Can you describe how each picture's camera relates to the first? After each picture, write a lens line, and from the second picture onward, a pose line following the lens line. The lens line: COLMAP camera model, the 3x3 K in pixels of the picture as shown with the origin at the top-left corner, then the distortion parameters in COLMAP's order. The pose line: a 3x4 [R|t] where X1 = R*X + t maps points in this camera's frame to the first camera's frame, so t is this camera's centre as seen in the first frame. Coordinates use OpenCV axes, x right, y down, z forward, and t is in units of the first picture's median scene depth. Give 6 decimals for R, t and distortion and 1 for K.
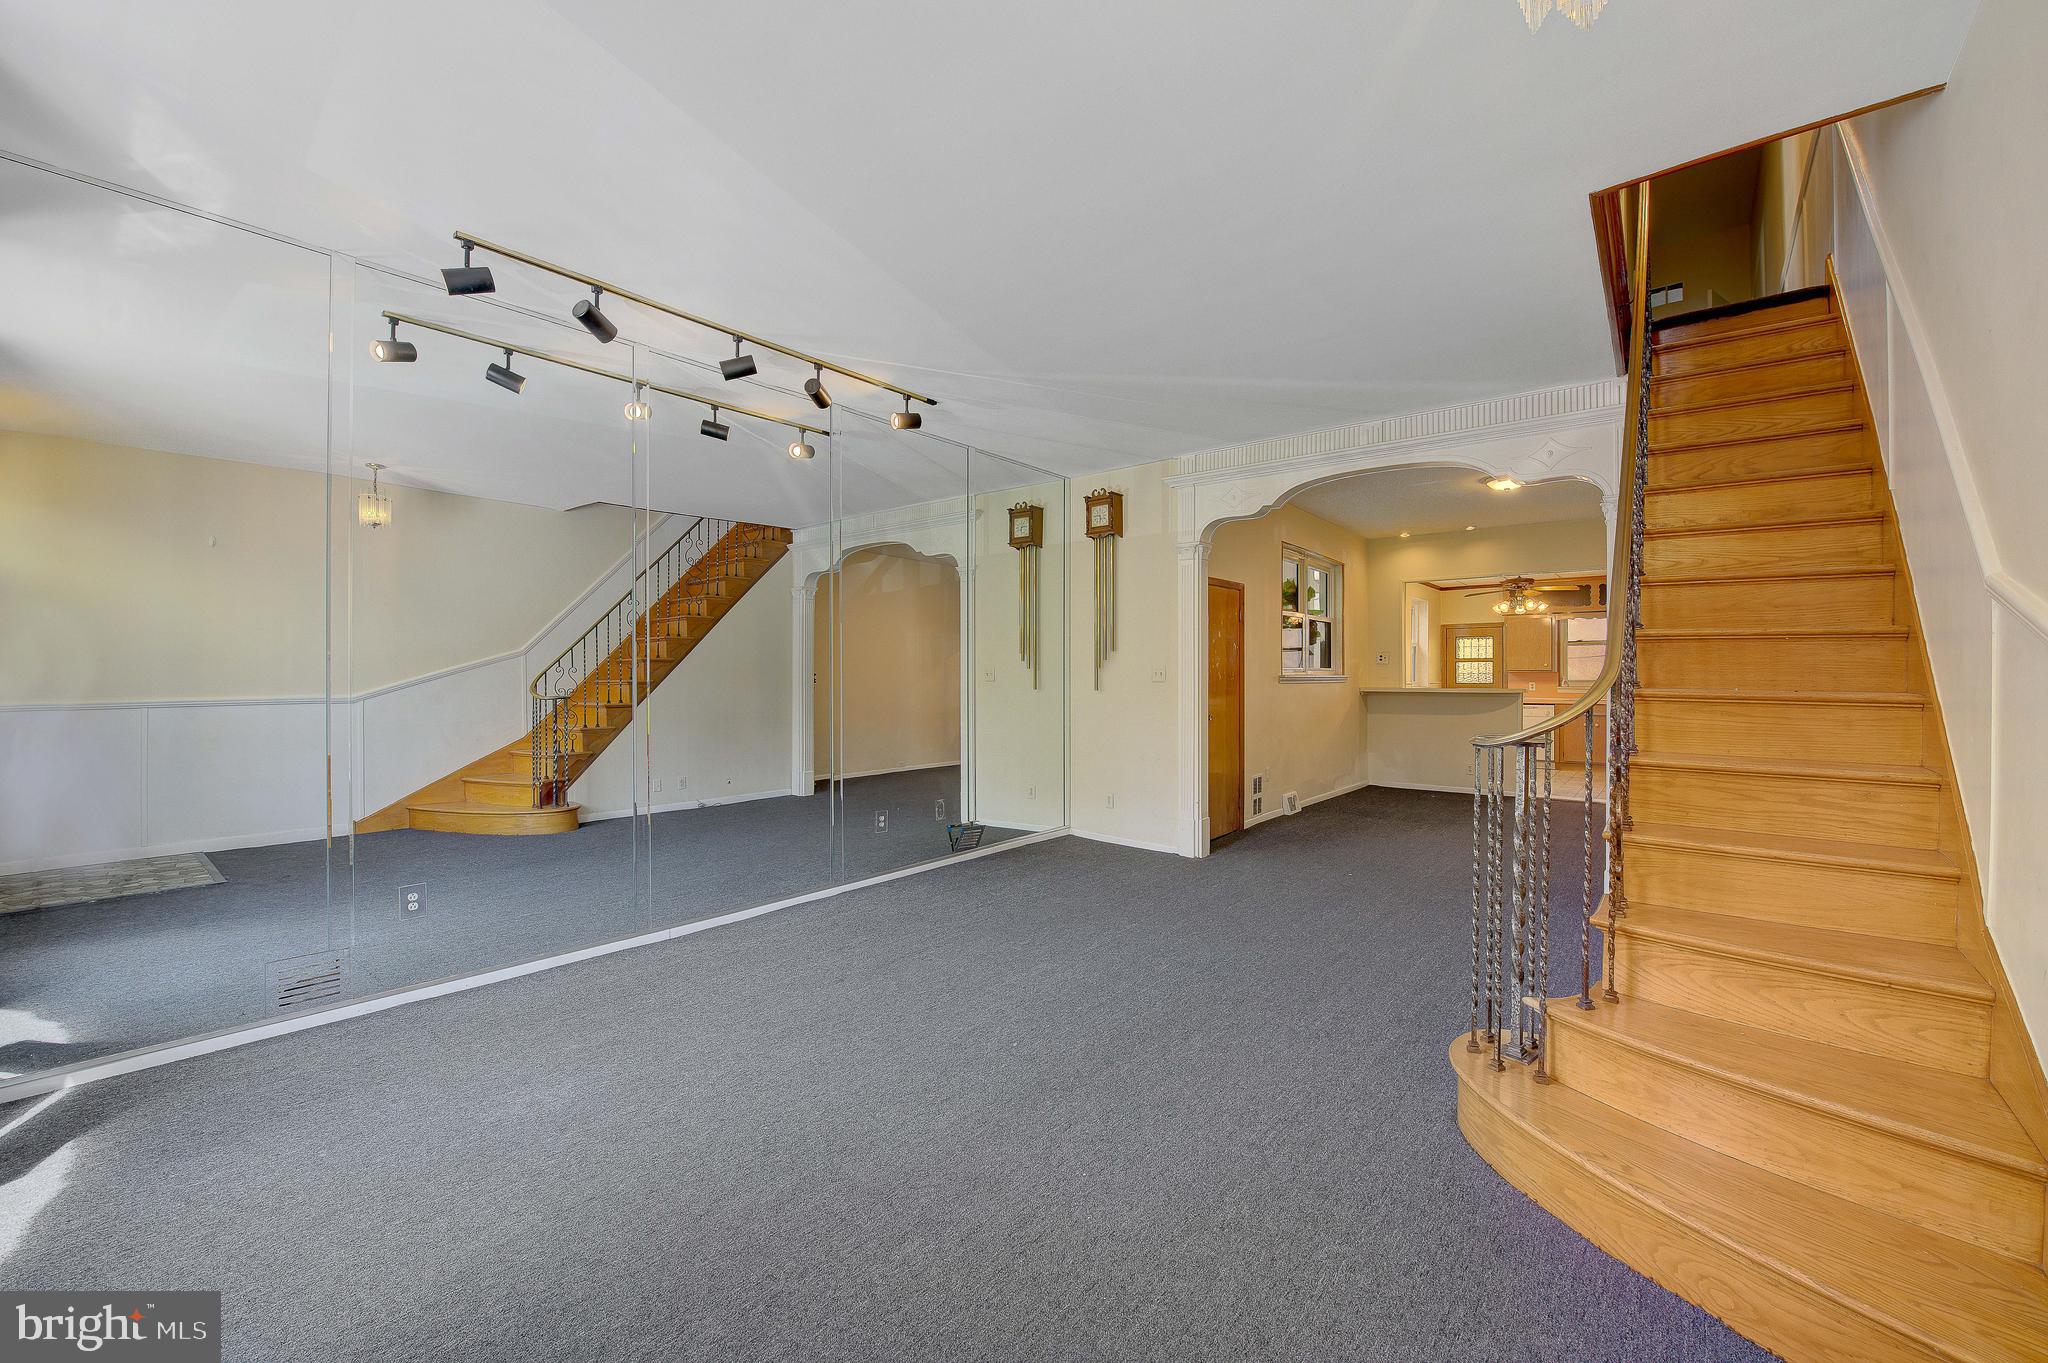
lens RADIAL K [[811.0, 0, 1036.1], [0, 811.0, 678.1], [0, 0, 1]] dist [-0.018014, -0.000669]
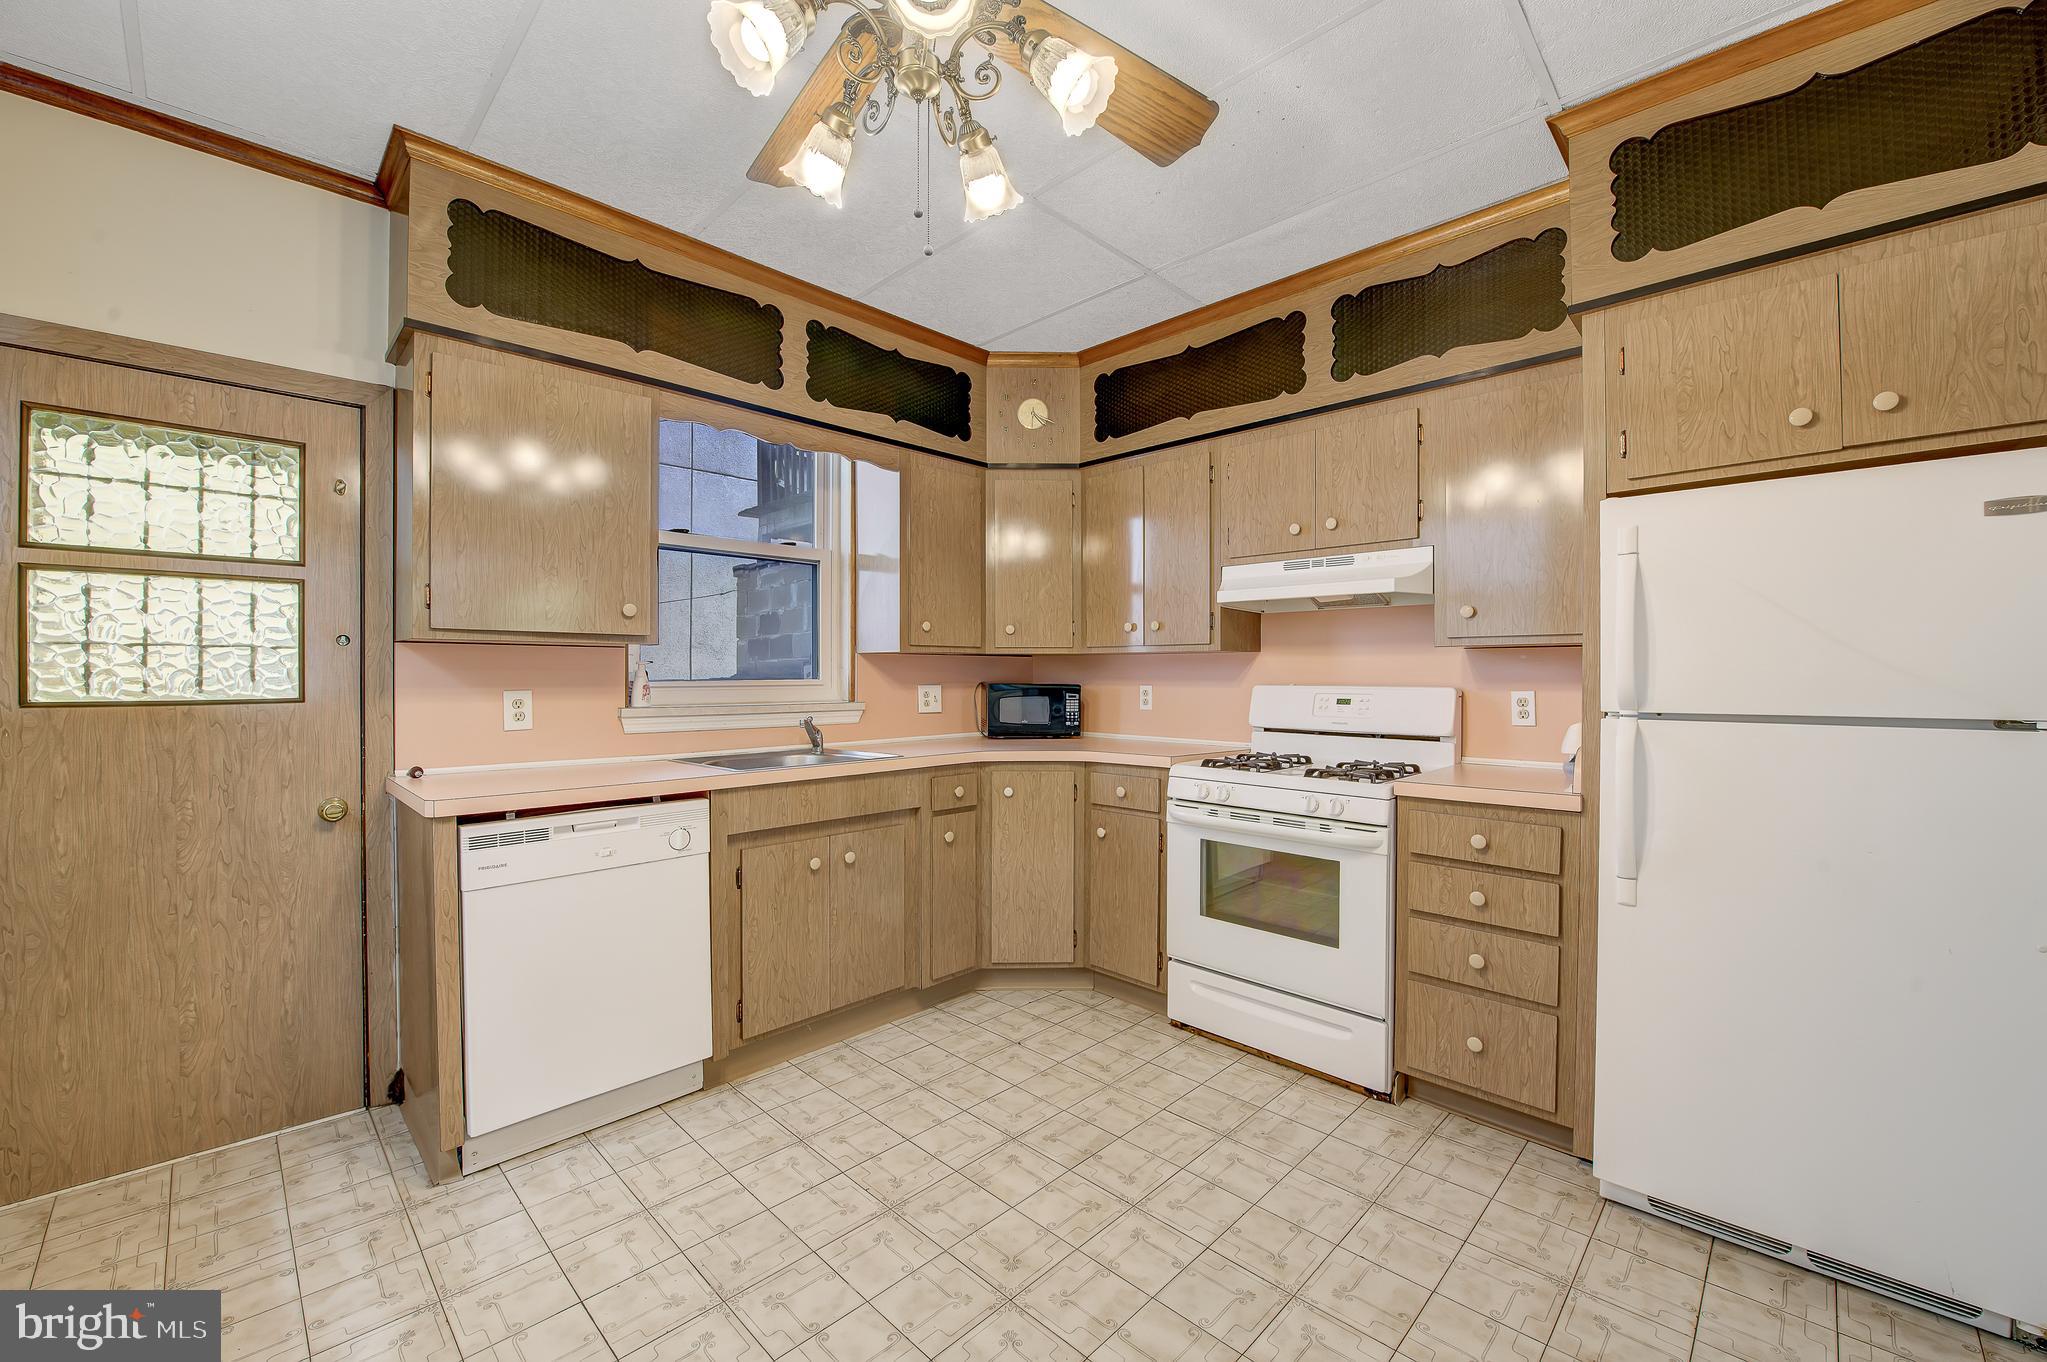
lens RADIAL K [[810.6, 0, 1035.6], [0, 810.6, 677.6], [0, 0, 1]] dist [-0.018014, -0.000669]
pose [[0.093901, -0.003409, 0.995576, 0.760621], [0.003413, 0.999989, 0.003102, 0.002607], [-0.995576, 0.003106, 0.093912, 1.549138]]
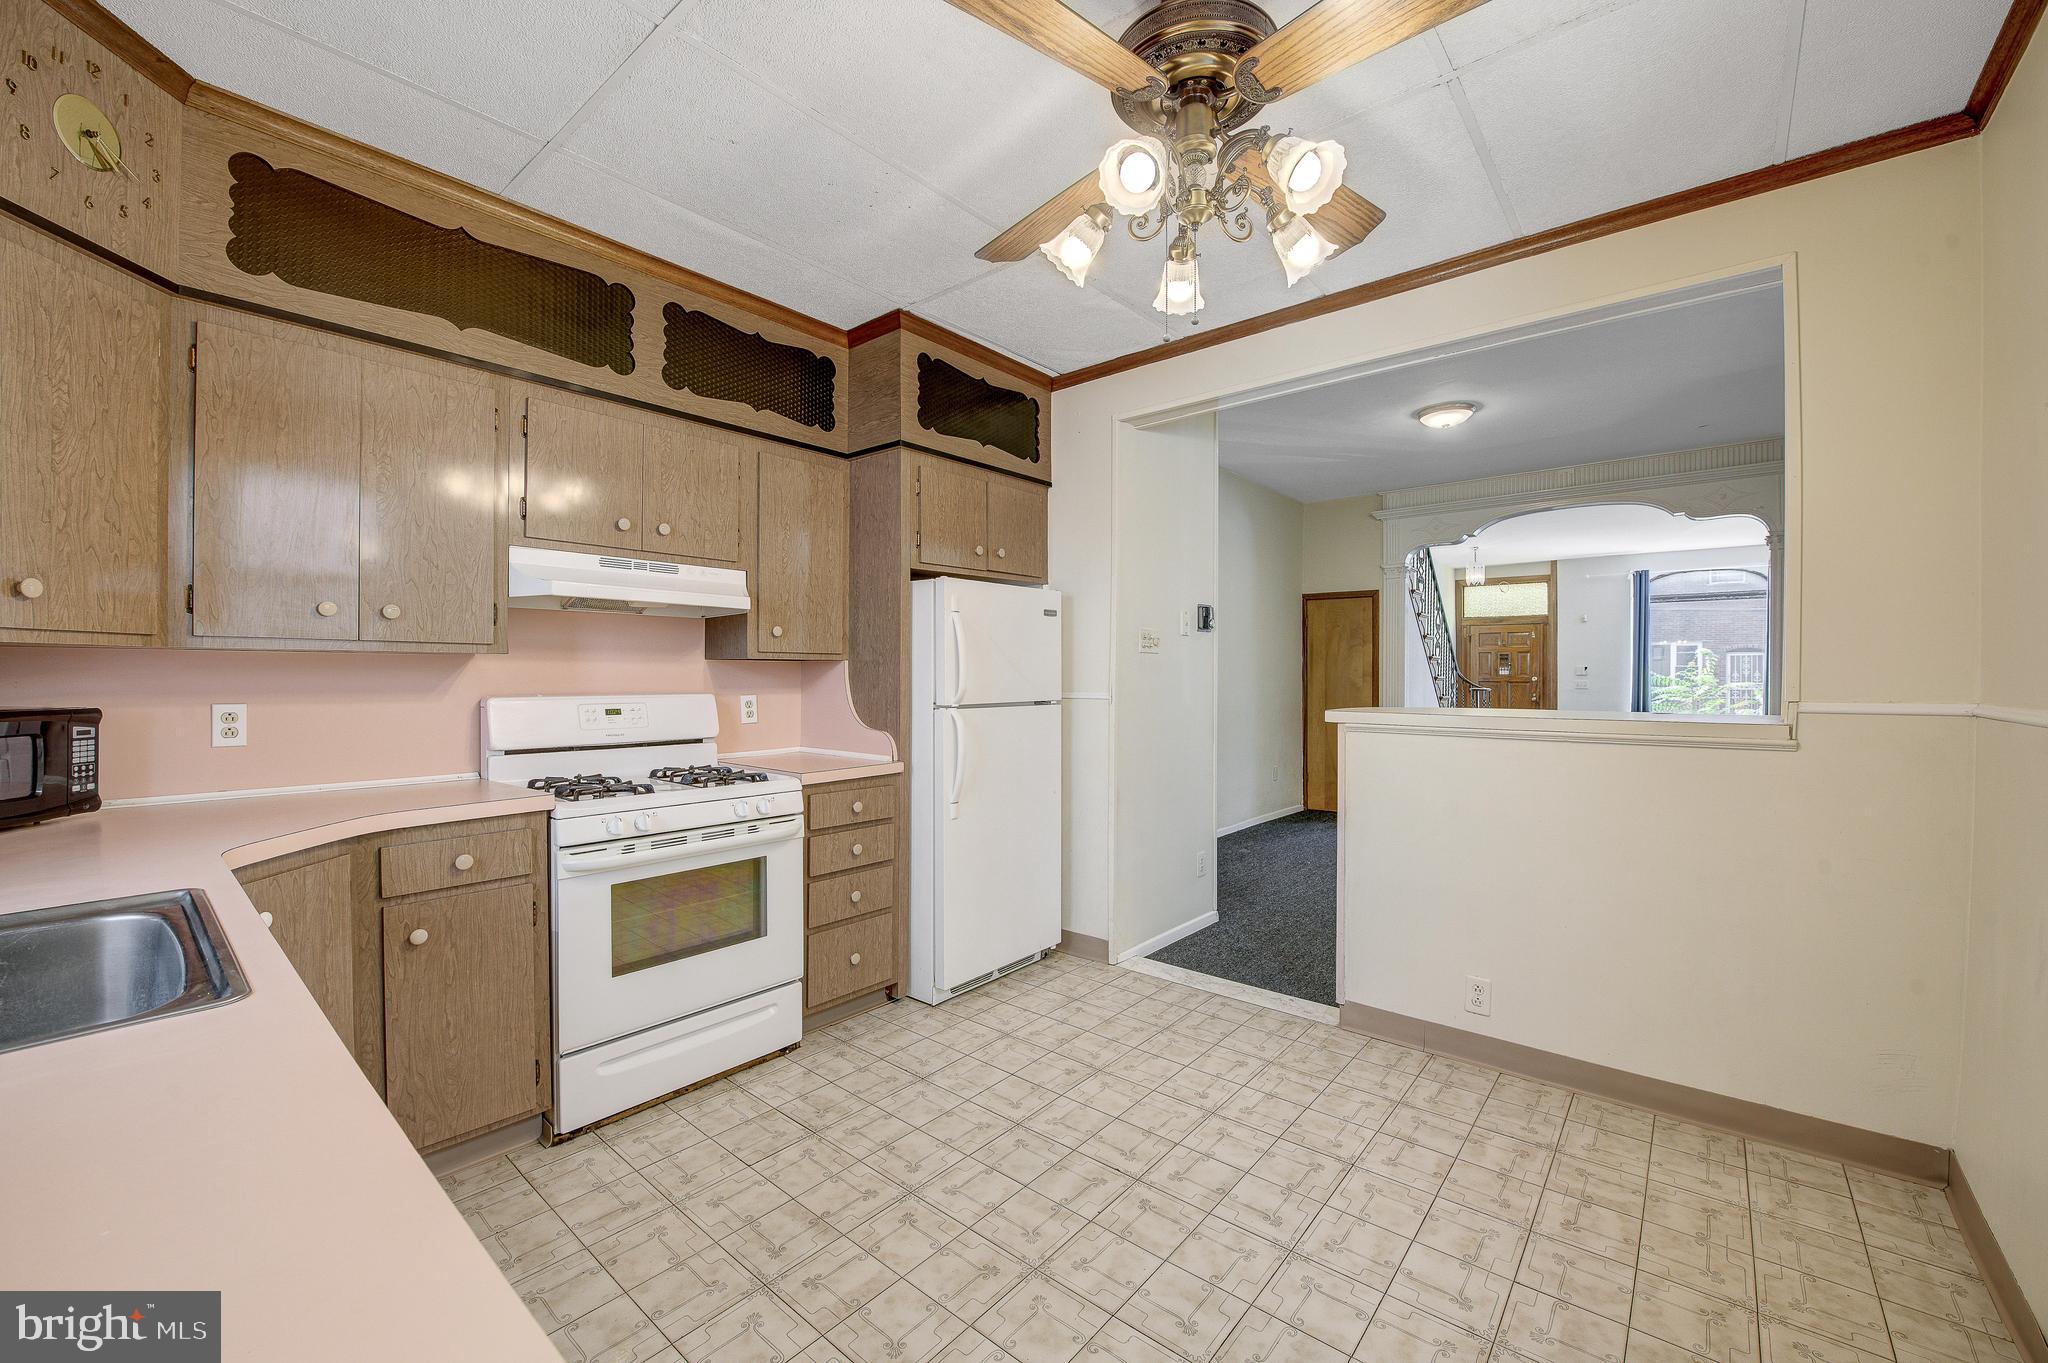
lens RADIAL K [[811.0, 0, 1036.1], [0, 811.0, 678.1], [0, 0, 1]] dist [-0.018014, -0.000669]
pose [[-0.999794, -0.001960, 0.020210, 1.005112], [-0.001773, 0.999956, 0.009241, -0.004384], [-0.020227, 0.009203, -0.999753, 1.852693]]
